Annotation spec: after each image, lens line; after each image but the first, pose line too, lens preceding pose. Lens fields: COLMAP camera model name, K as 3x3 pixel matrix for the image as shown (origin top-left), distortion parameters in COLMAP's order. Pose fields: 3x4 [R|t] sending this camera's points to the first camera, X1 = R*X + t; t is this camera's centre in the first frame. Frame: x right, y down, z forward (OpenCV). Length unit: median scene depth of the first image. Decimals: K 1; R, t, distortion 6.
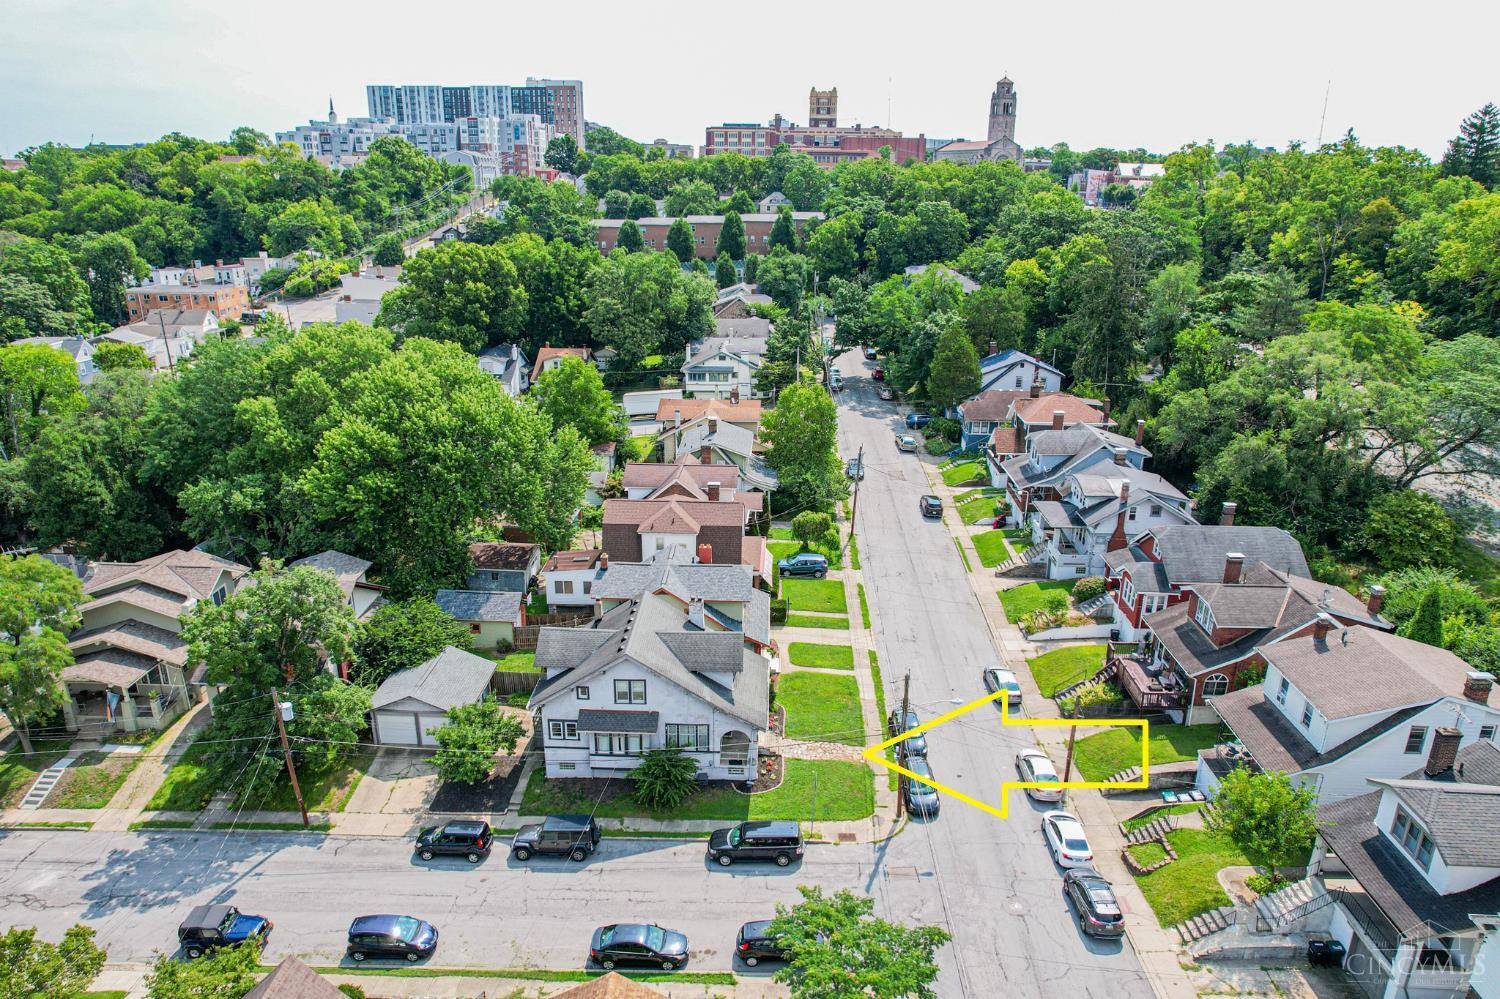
lens RADIAL K [[955.7, 0, 752.7], [0, 955.7, 501.6], [0, 0, 1]] dist [-0.073112, 0.067082]
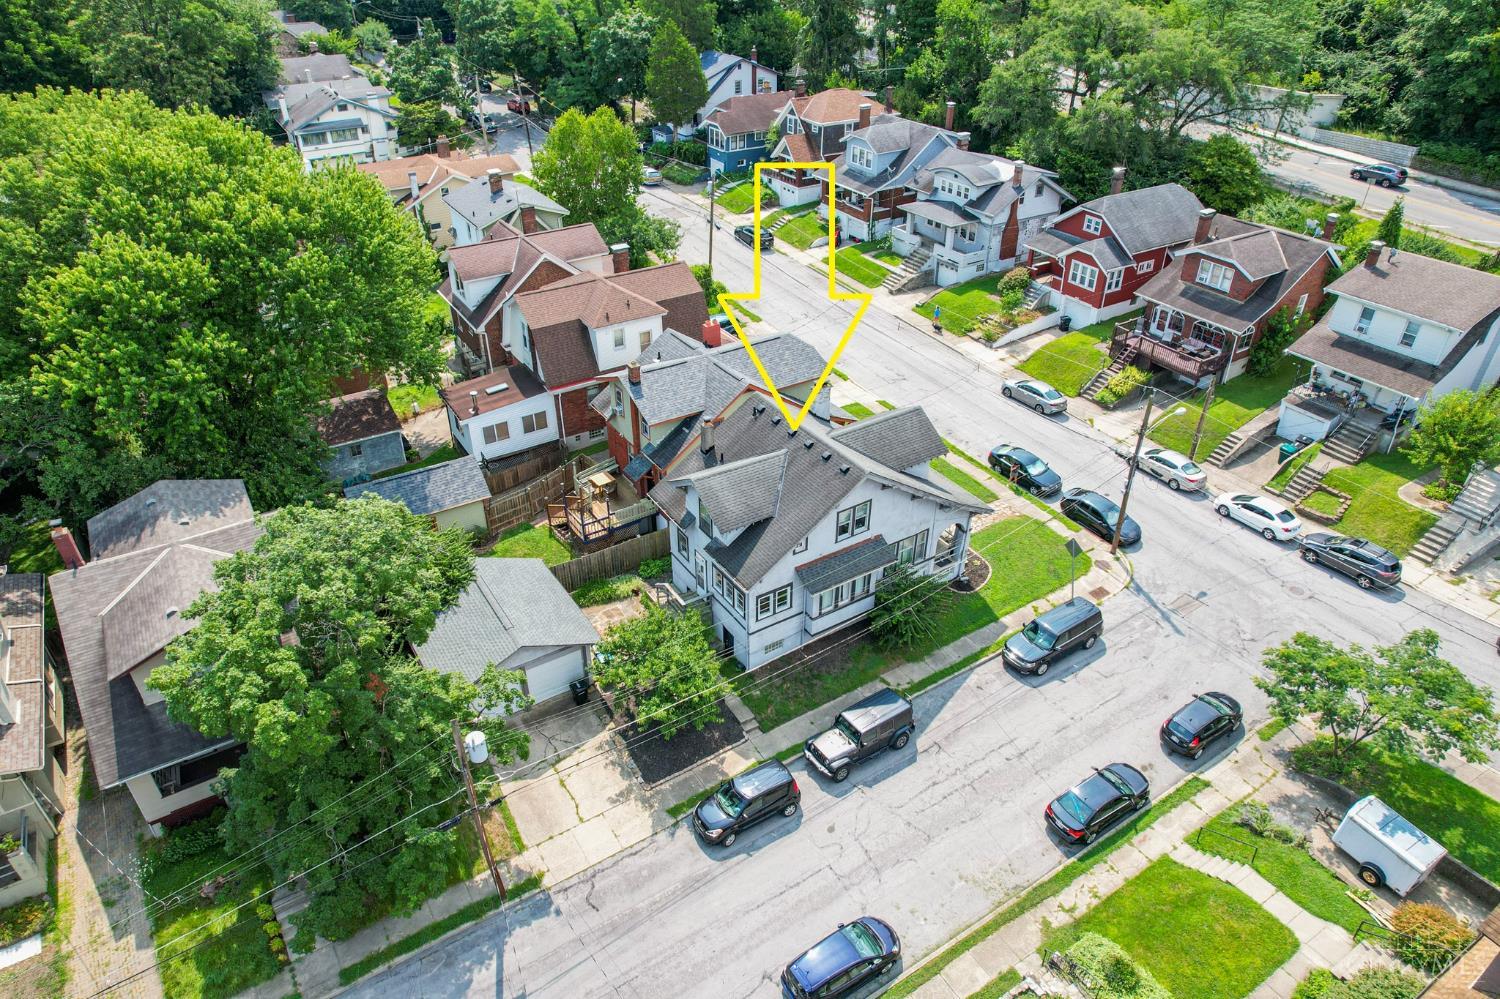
lens RADIAL K [[955.7, 0, 752.7], [0, 955.7, 501.6], [0, 0, 1]] dist [-0.073112, 0.067082]
pose [[0.826839, -0.313705, 0.466826, -0.456027], [0.187641, 0.936308, 0.296846, -0.041824], [-0.530215, -0.157849, 0.833040, 0.364462]]
